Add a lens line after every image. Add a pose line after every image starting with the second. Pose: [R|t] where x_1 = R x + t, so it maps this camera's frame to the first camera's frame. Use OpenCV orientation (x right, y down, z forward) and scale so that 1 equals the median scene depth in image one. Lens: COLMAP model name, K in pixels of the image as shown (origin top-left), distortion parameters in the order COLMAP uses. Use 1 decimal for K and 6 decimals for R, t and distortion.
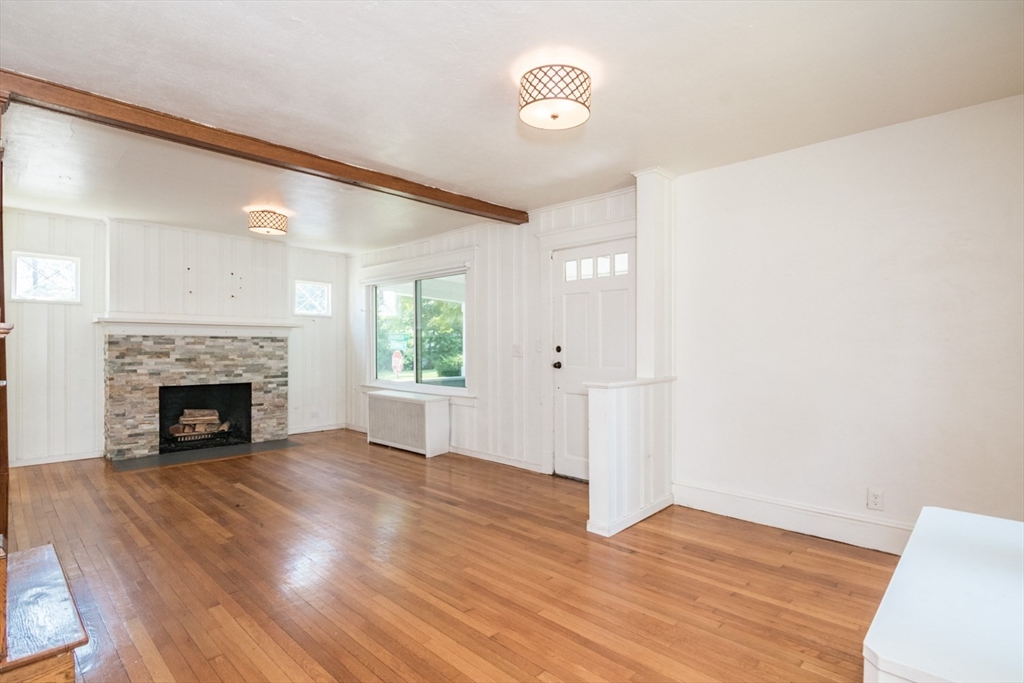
lens RADIAL K [[506.7, 0, 527.8], [0, 506.7, 350.3], [0, 0, 1]] dist [-0.011133, -0.002688]
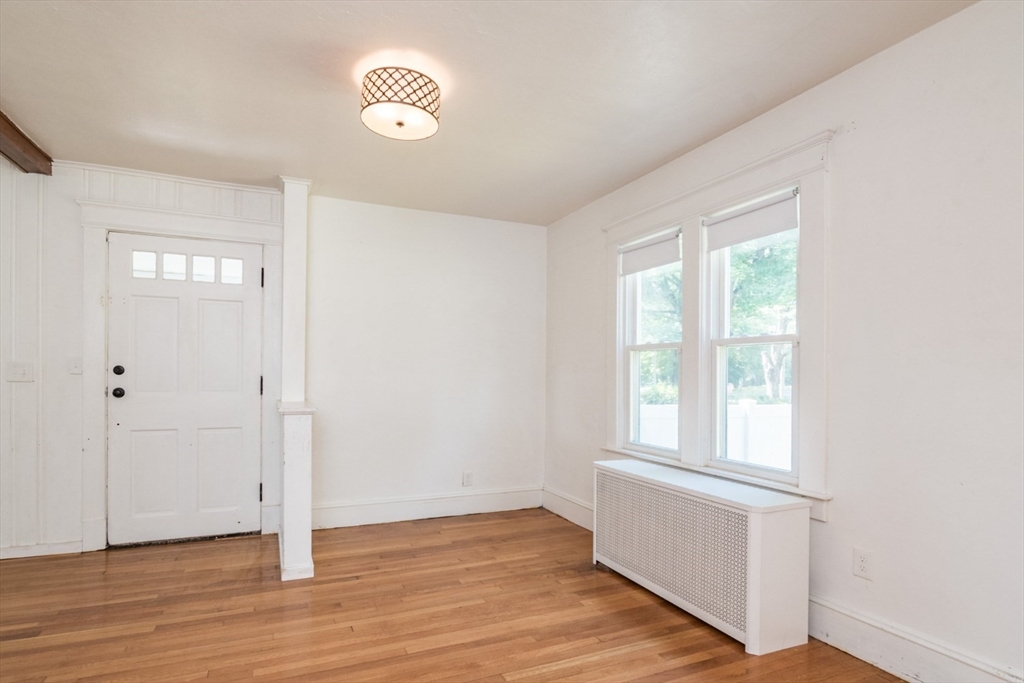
lens RADIAL K [[506.7, 0, 484.5], [0, 506.7, 376.3], [0, 0, 1]] dist [-0.011133, -0.002688]
pose [[0.408445, -0.000399, 0.912783, -0.347749], [-0.004197, 0.999989, 0.002316, 0.002161], [-0.912773, -0.004777, 0.408439, 0.220183]]
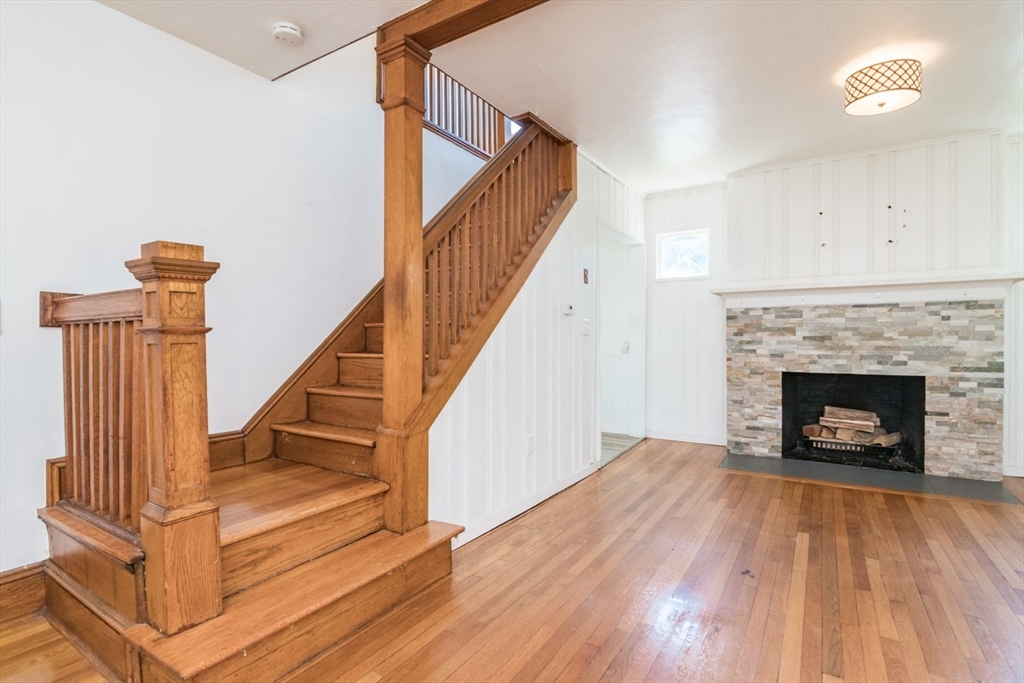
lens RADIAL K [[506.7, 0, 484.1], [0, 506.7, 341.8], [0, 0, 1]] dist [-0.011133, -0.002688]
pose [[0.151582, 0.003140, -0.988440, -0.027071], [-0.004358, 0.999987, 0.002508, 0.026593], [0.988435, 0.003927, 0.151594, 0.447105]]
